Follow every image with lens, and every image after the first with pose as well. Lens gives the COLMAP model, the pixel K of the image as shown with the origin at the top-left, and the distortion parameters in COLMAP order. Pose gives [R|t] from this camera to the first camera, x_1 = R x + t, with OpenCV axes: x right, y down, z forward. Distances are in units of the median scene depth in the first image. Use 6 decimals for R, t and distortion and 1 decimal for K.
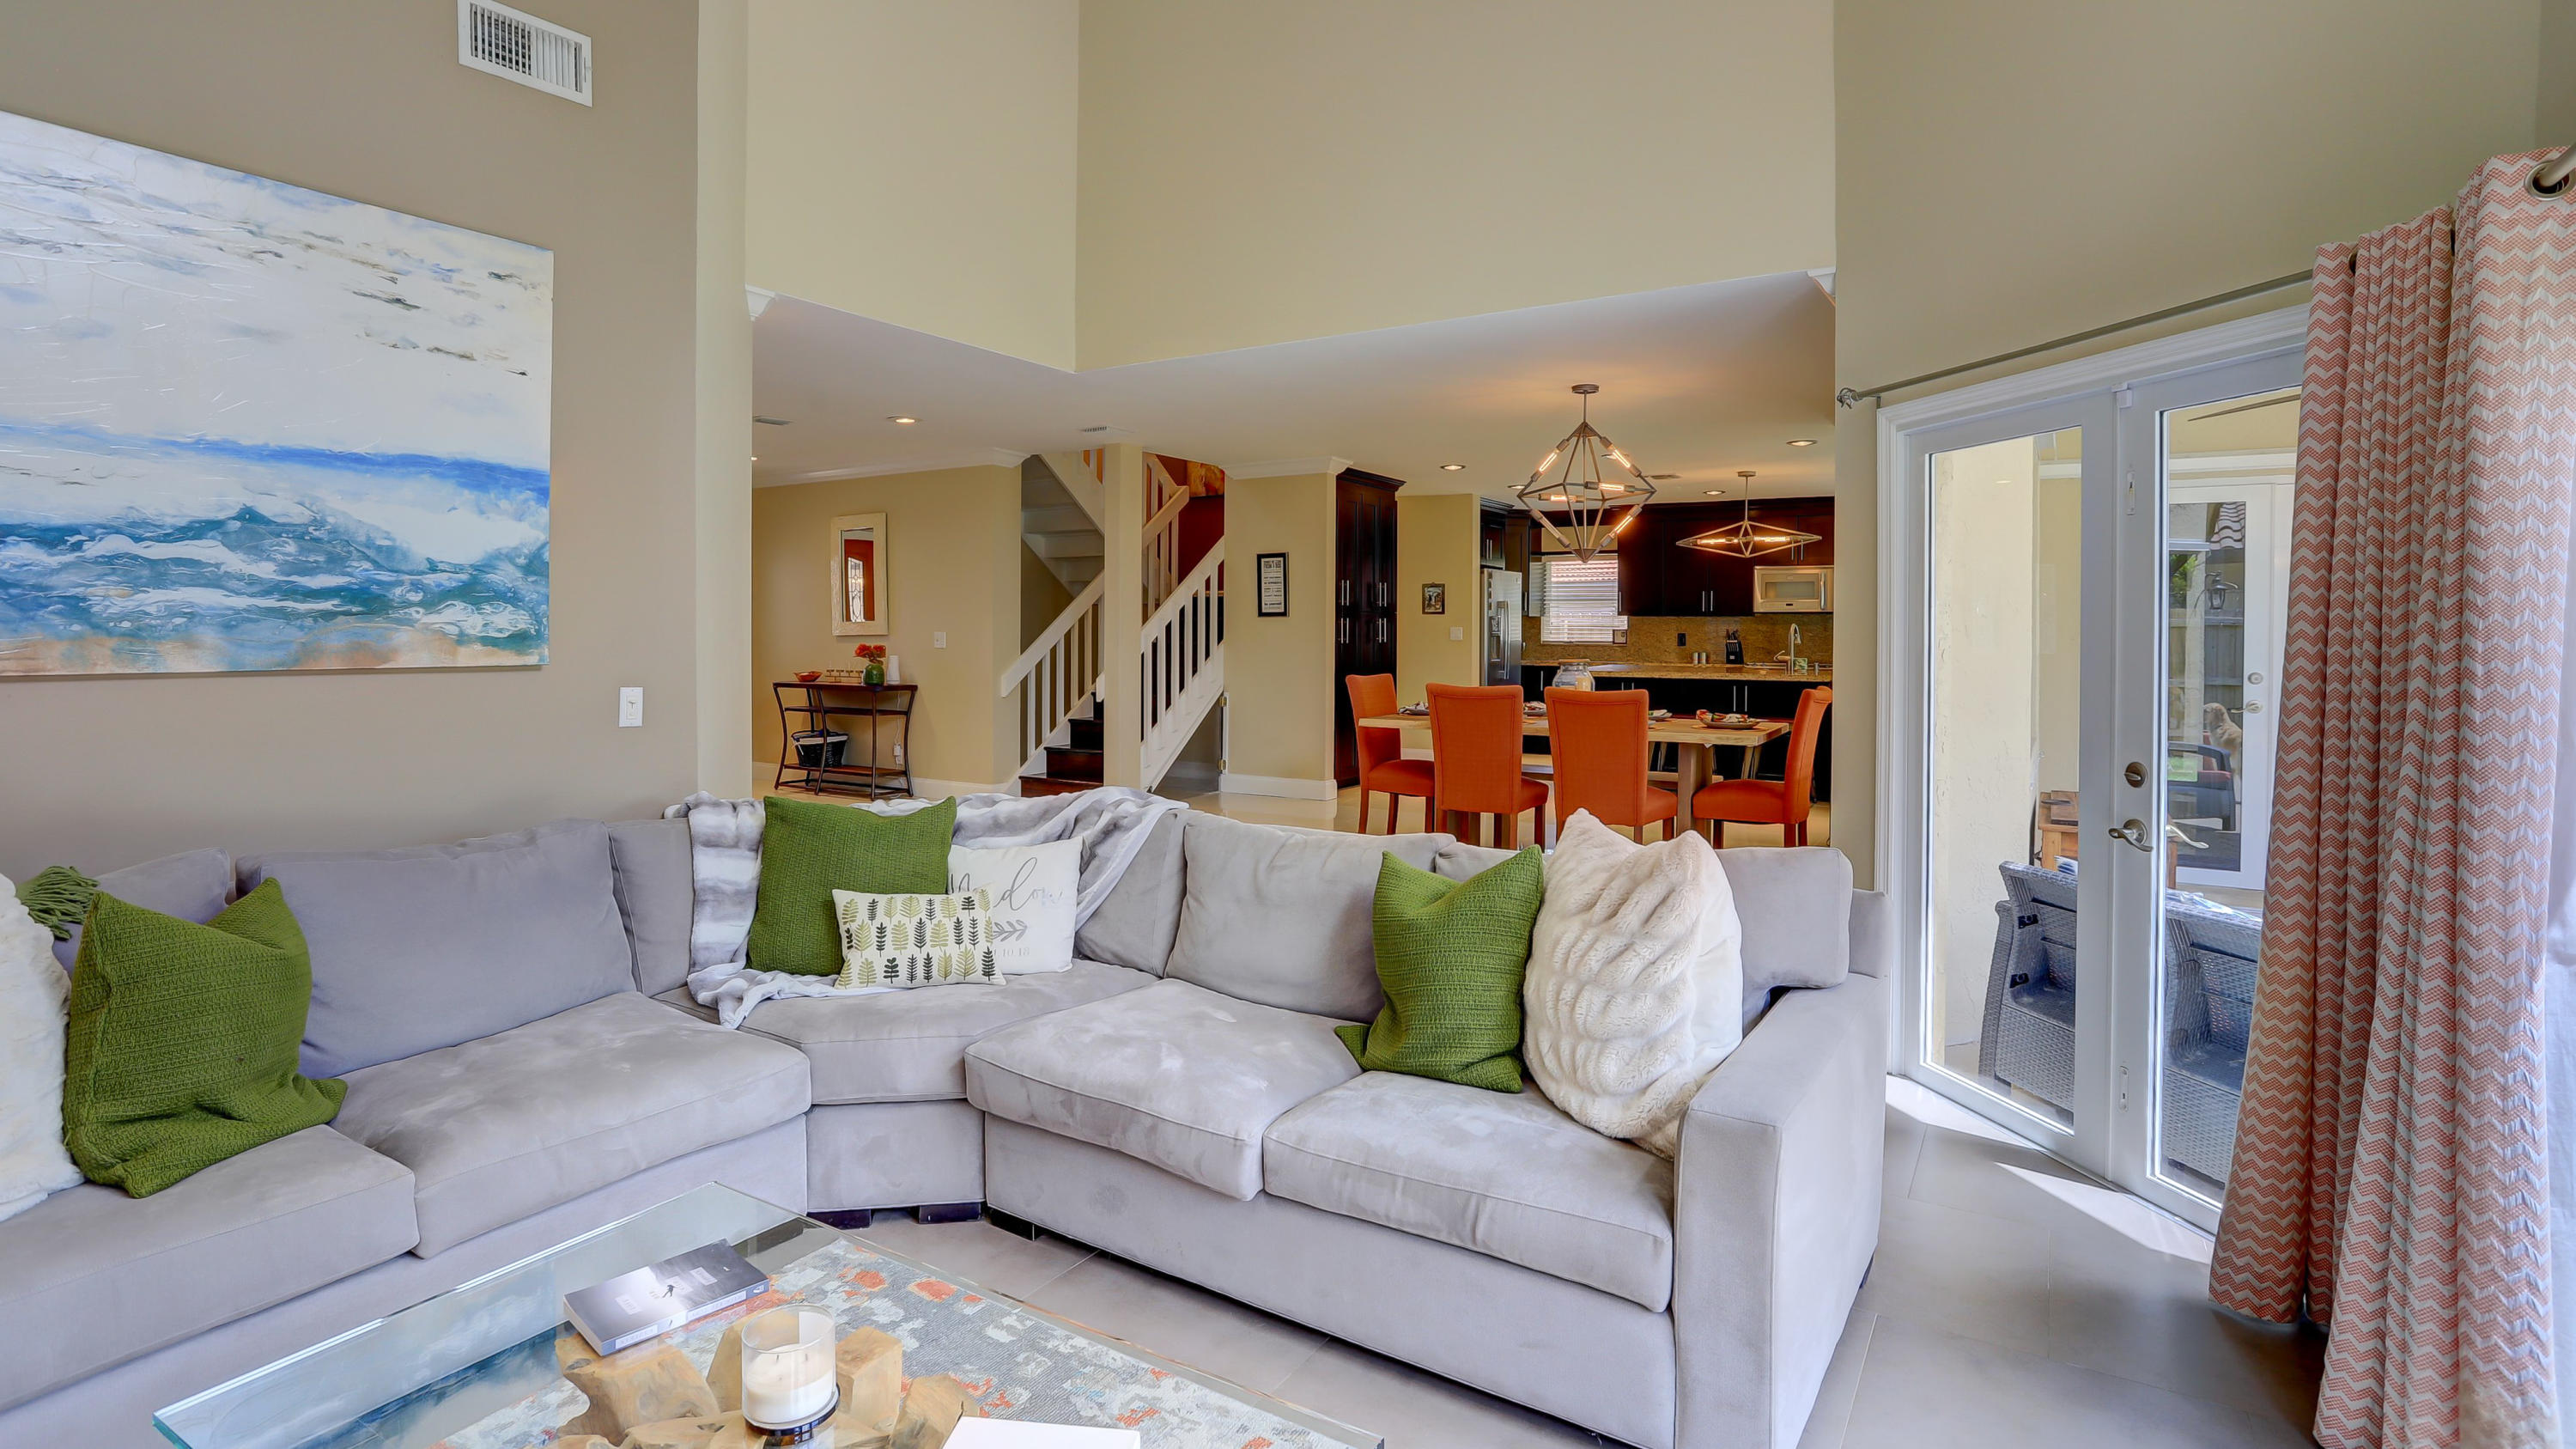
lens RADIAL K [[1258.9, 0, 1323.5], [0, 1258.9, 641.9], [0, 0, 1]] dist [-0.043722, 0.021808]
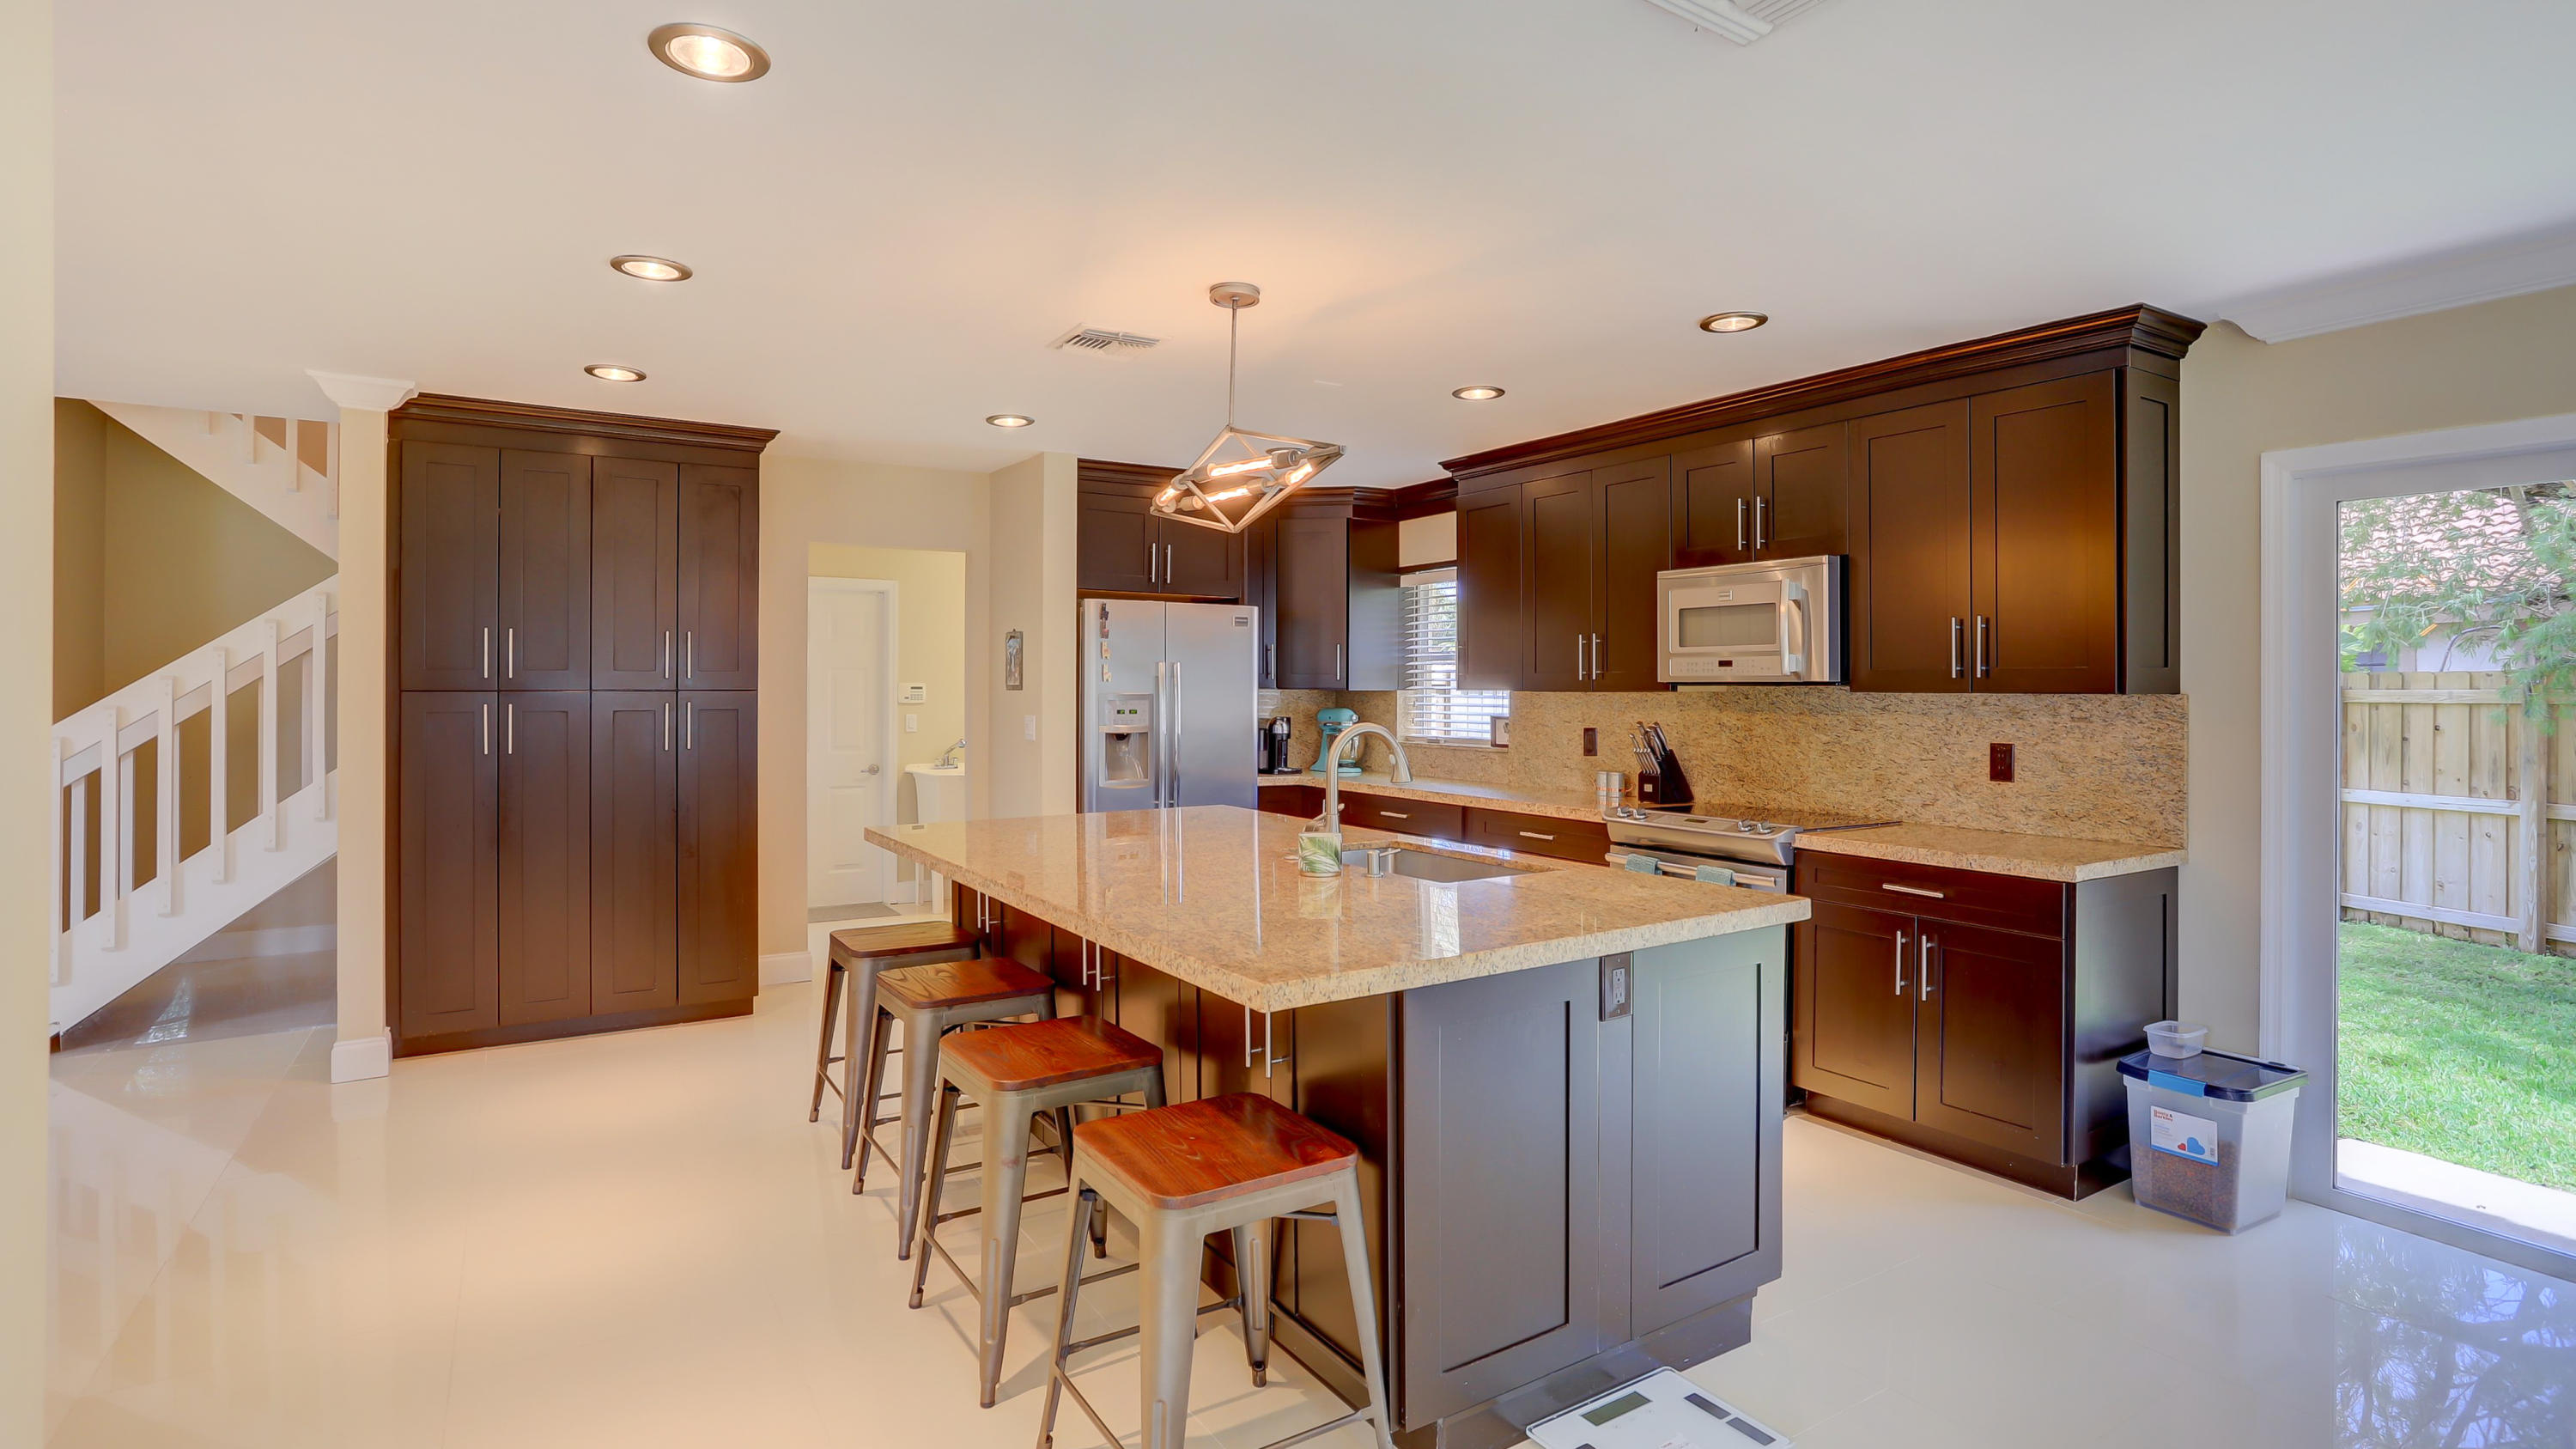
lens RADIAL K [[1258.9, 0, 1304.4], [0, 1258.9, 701.0], [0, 0, 1]] dist [-0.043722, 0.021808]
pose [[0.885693, 0.002289, -0.464265, 1.607589], [-0.003161, 0.999994, -0.001101, -0.062834], [0.464260, 0.002443, 0.885696, 2.150993]]
